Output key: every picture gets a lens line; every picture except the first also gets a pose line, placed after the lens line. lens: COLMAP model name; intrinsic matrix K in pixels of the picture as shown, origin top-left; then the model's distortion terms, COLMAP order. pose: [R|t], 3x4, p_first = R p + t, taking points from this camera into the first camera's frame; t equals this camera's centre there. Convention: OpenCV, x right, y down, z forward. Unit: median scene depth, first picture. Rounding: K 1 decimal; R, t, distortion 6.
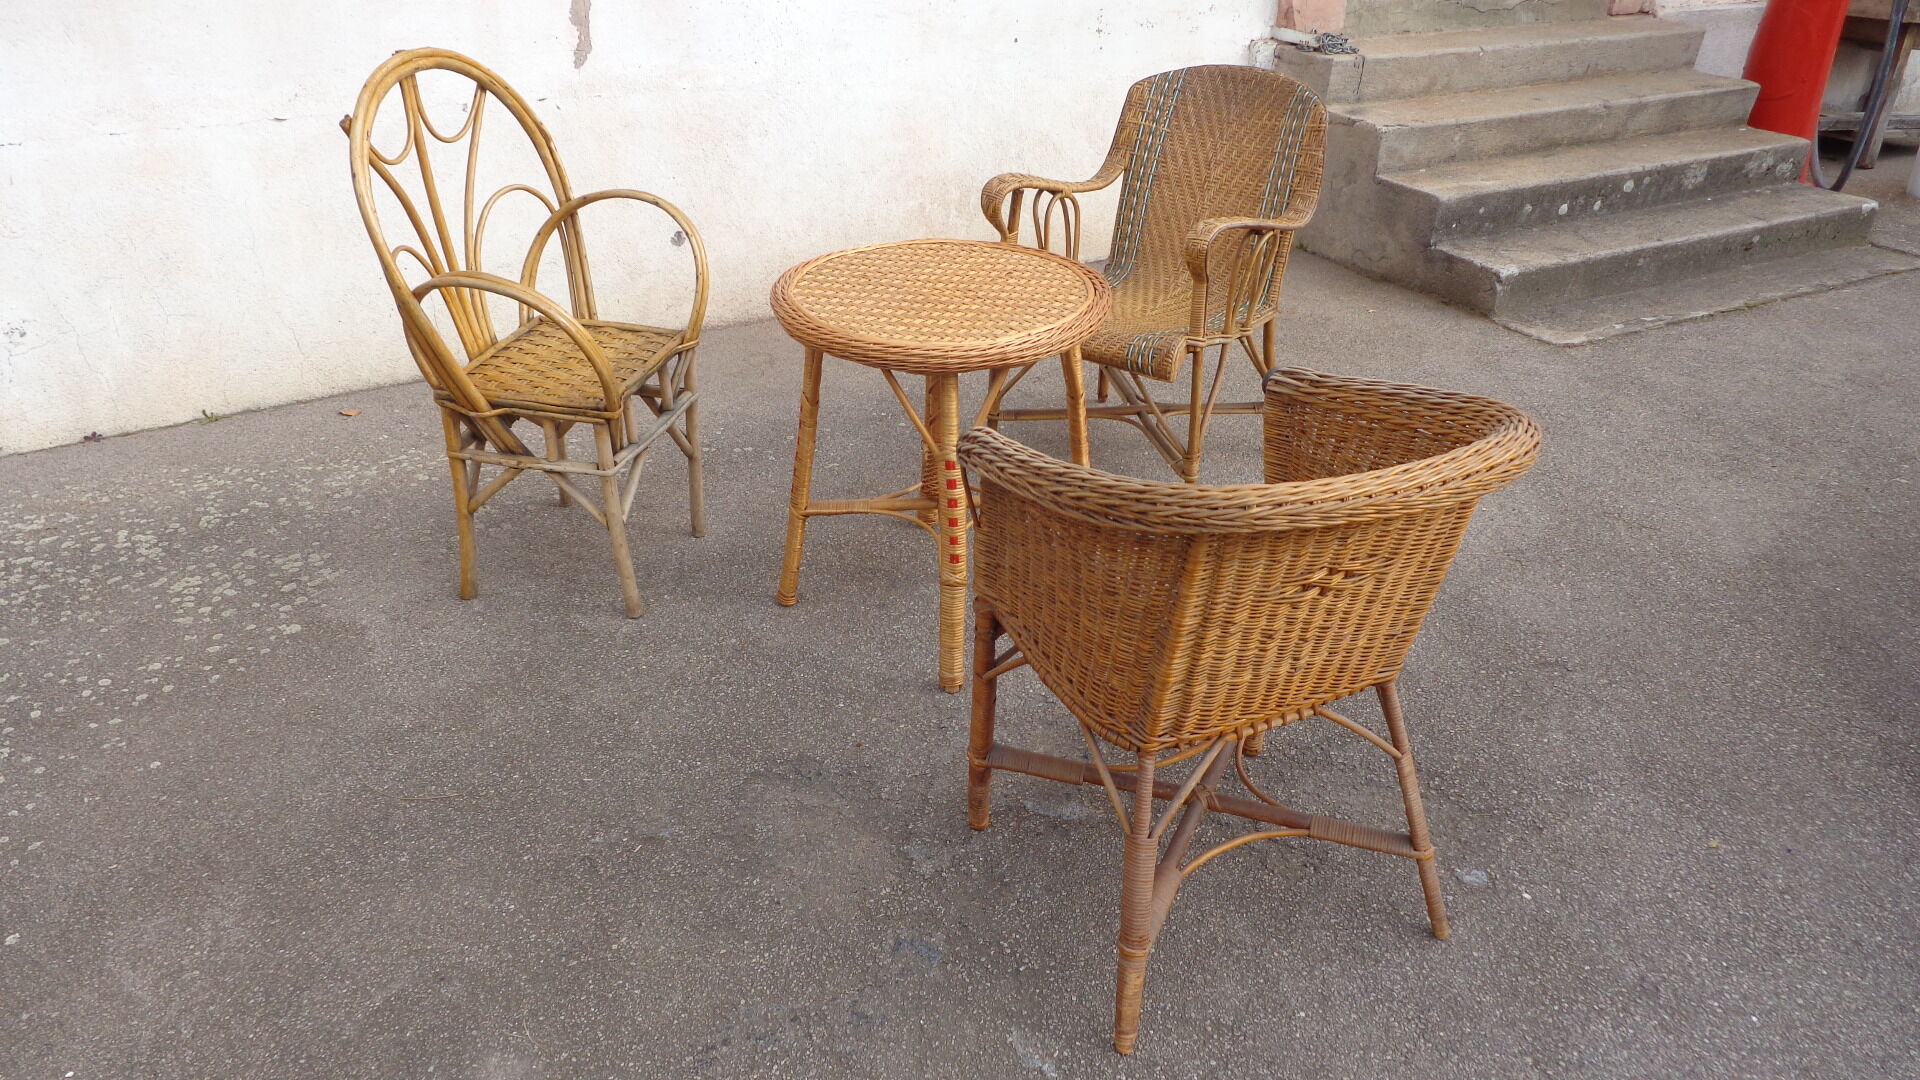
lens RADIAL K [[1424.5, 0, 952.1], [0, 1424.5, 530.3], [0, 0, 1]] dist [-0.005559, -0.004502]
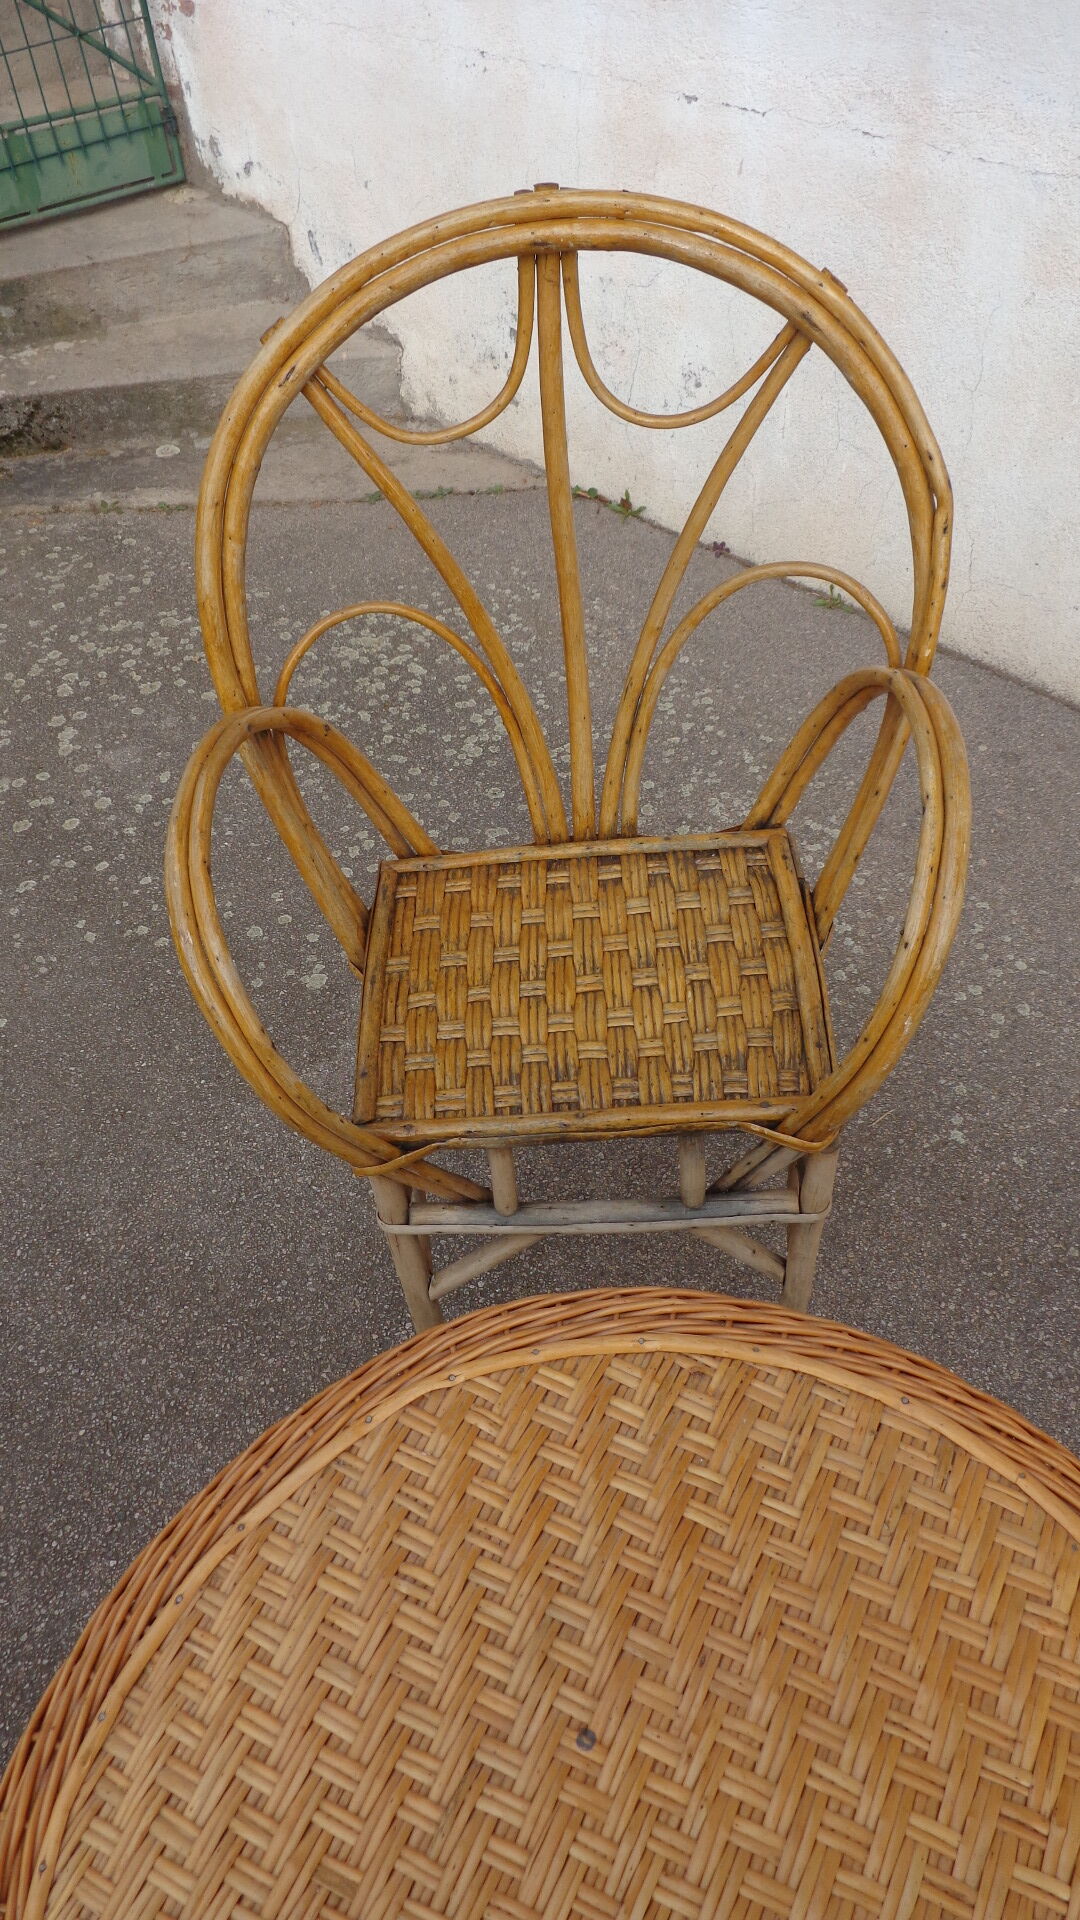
lens RADIAL K [[1424.5, 0, 539.7], [0, 1424.5, 954.8], [0, 0, 1]] dist [-0.005559, -0.004502]
pose [[0.242659, 0.677403, -0.694436, 0.038247], [-0.390295, 0.723513, 0.569384, -0.357088], [0.888136, 0.132869, 0.439954, 0.739691]]
